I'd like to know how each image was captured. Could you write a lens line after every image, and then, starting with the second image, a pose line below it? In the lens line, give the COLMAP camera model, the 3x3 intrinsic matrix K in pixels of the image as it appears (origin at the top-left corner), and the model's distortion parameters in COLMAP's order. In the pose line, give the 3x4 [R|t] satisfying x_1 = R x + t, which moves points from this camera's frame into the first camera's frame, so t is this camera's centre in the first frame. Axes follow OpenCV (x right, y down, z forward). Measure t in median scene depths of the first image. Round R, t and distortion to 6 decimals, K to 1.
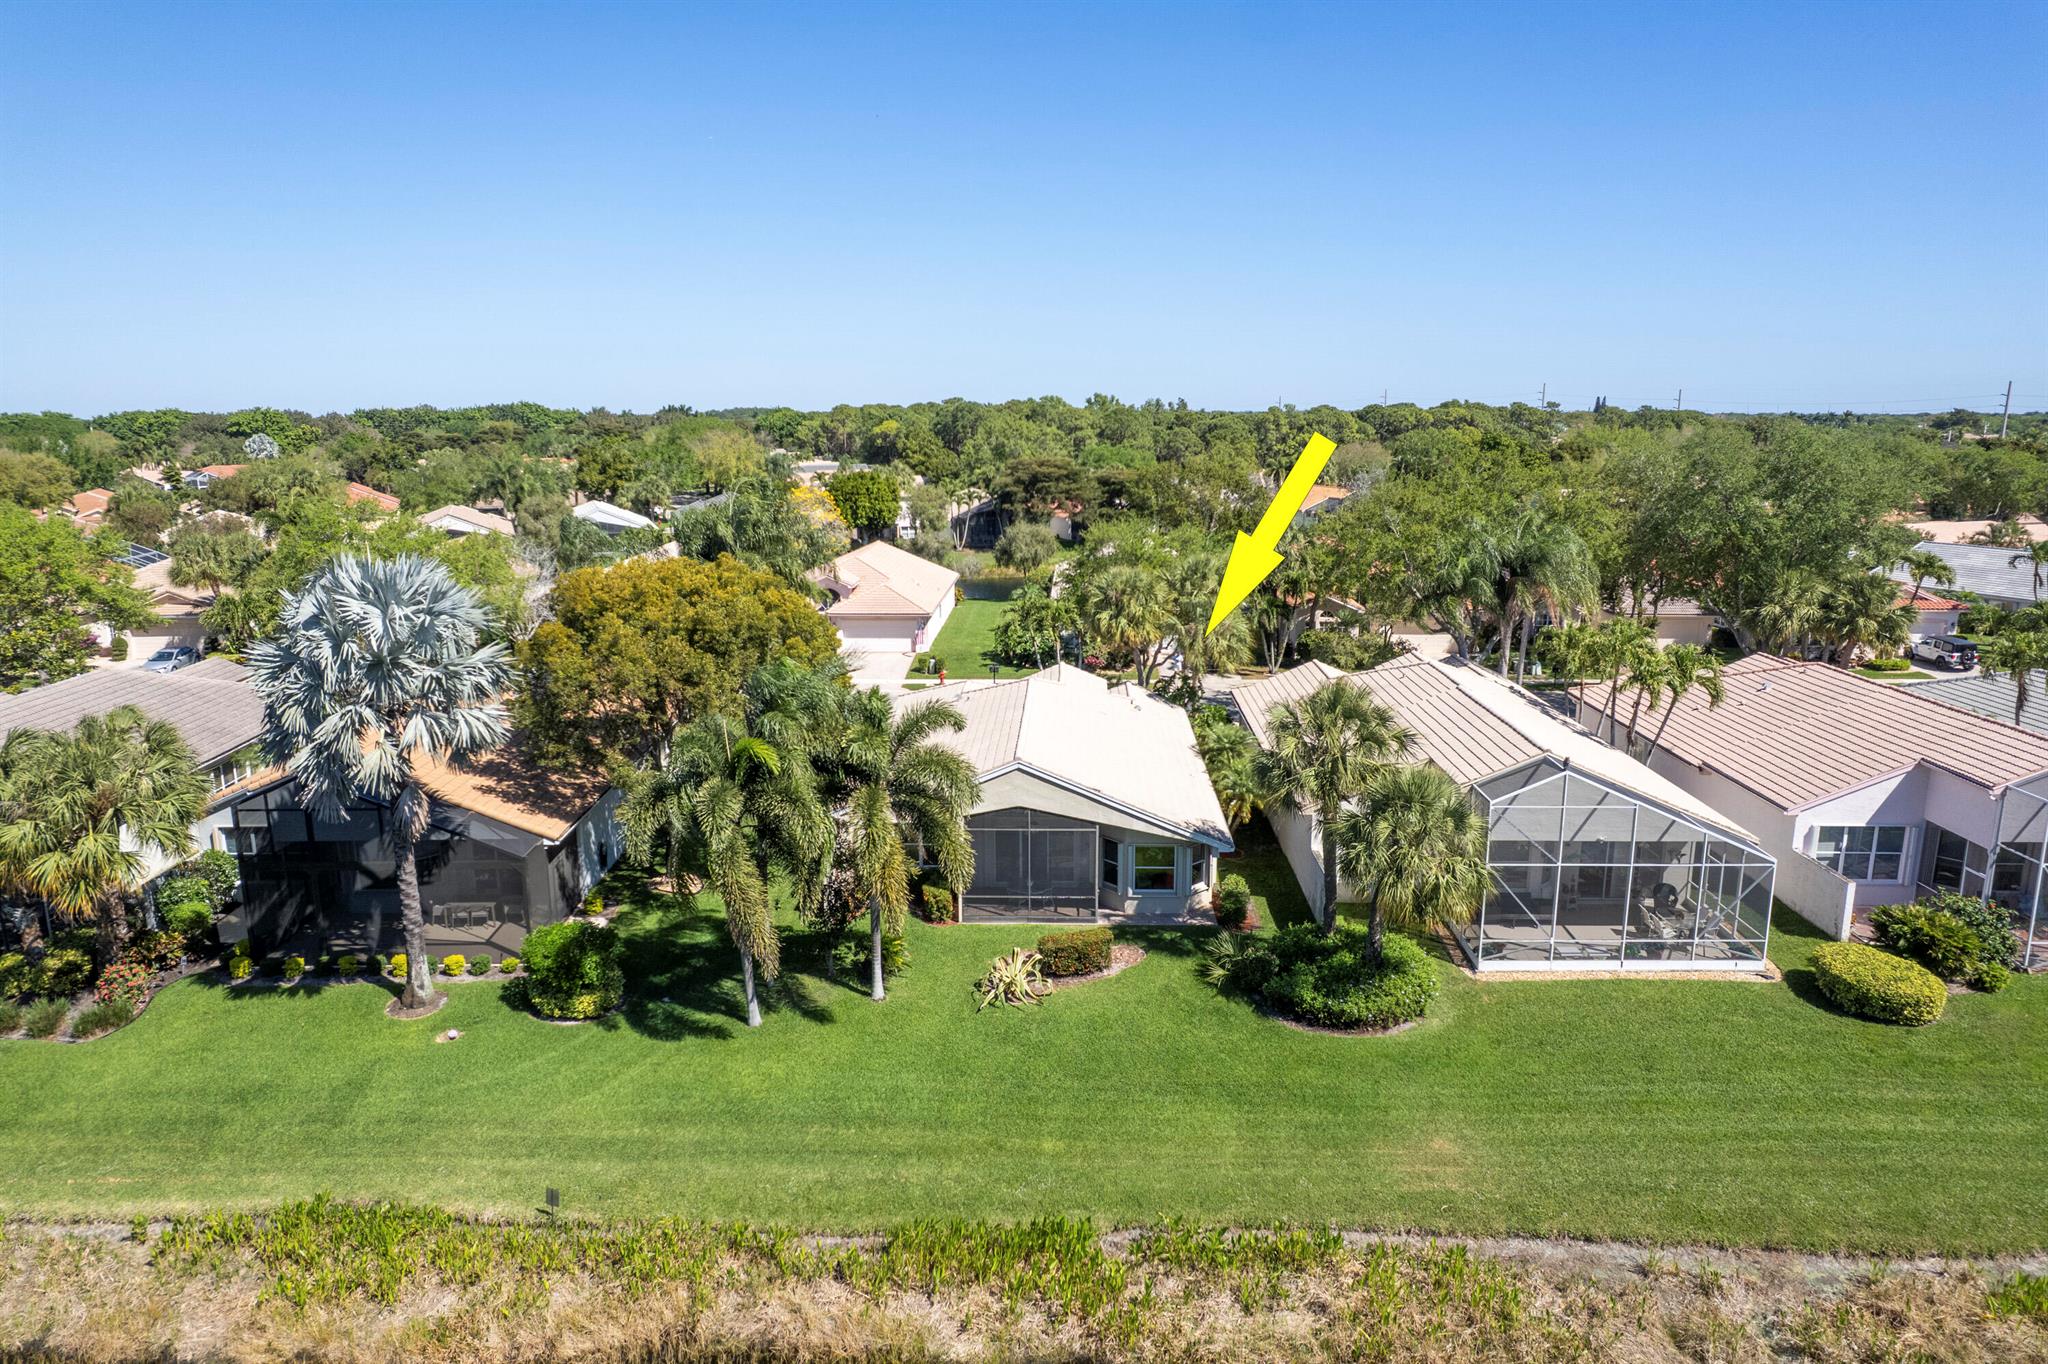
lens RADIAL K [[1297.9, 0, 1024.0], [0, 1297.9, 682.0], [0, 0, 1]] dist [-0.083951, 0.070902]
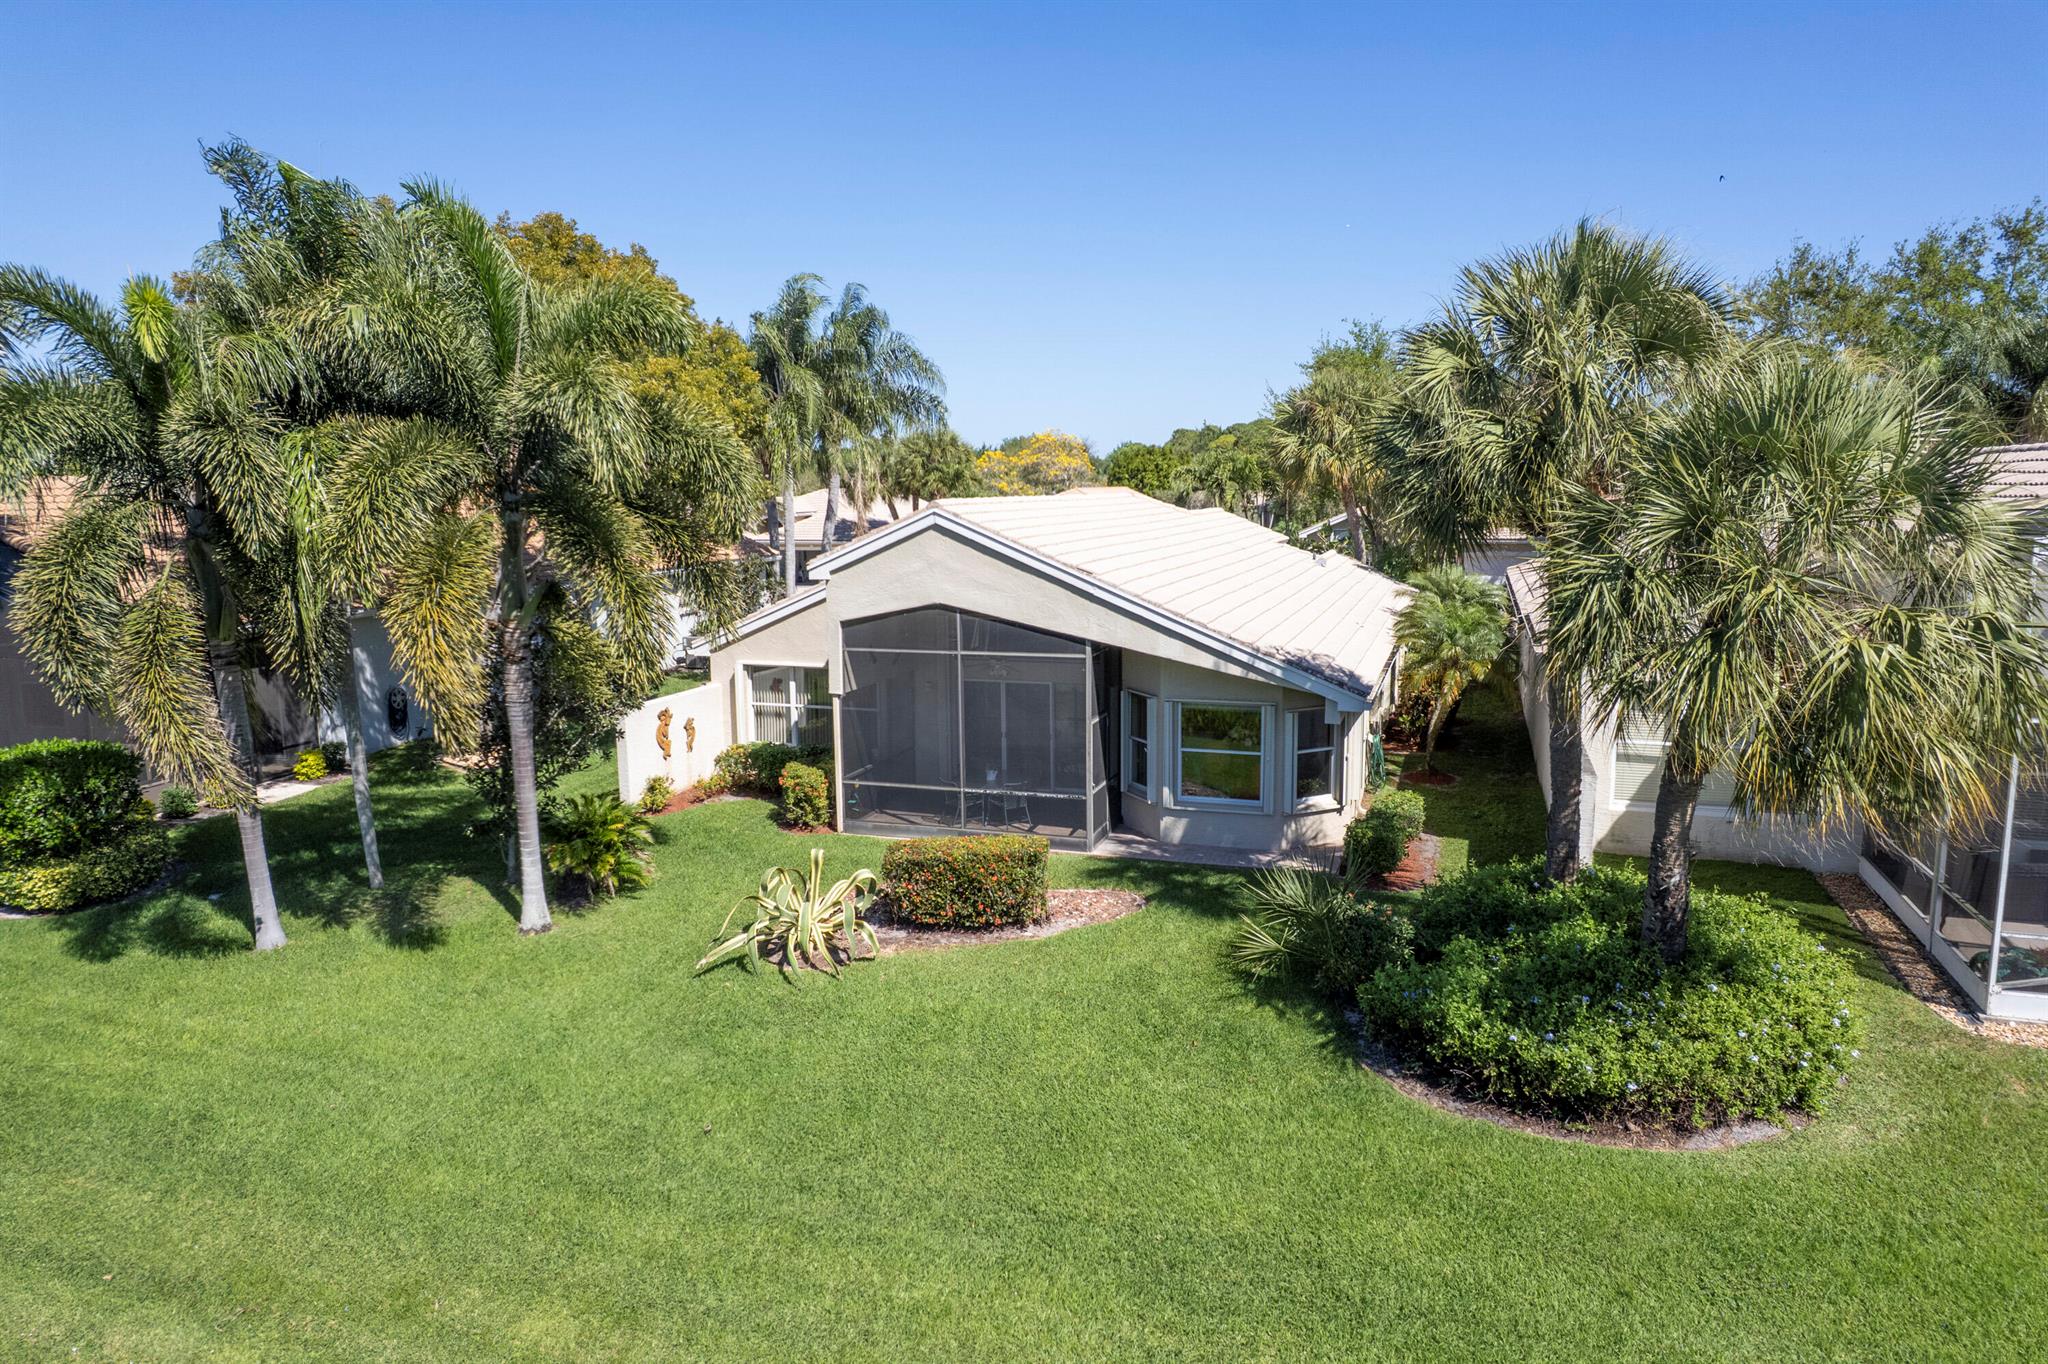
lens RADIAL K [[1297.9, 0, 1024.0], [0, 1297.9, 682.0], [0, 0, 1]] dist [-0.083951, 0.070902]
pose [[0.958023, 0.035348, -0.284504, 0.192139], [-0.049495, 0.997862, -0.042690, 0.161675], [0.282386, 0.054980, 0.957724, 0.577139]]
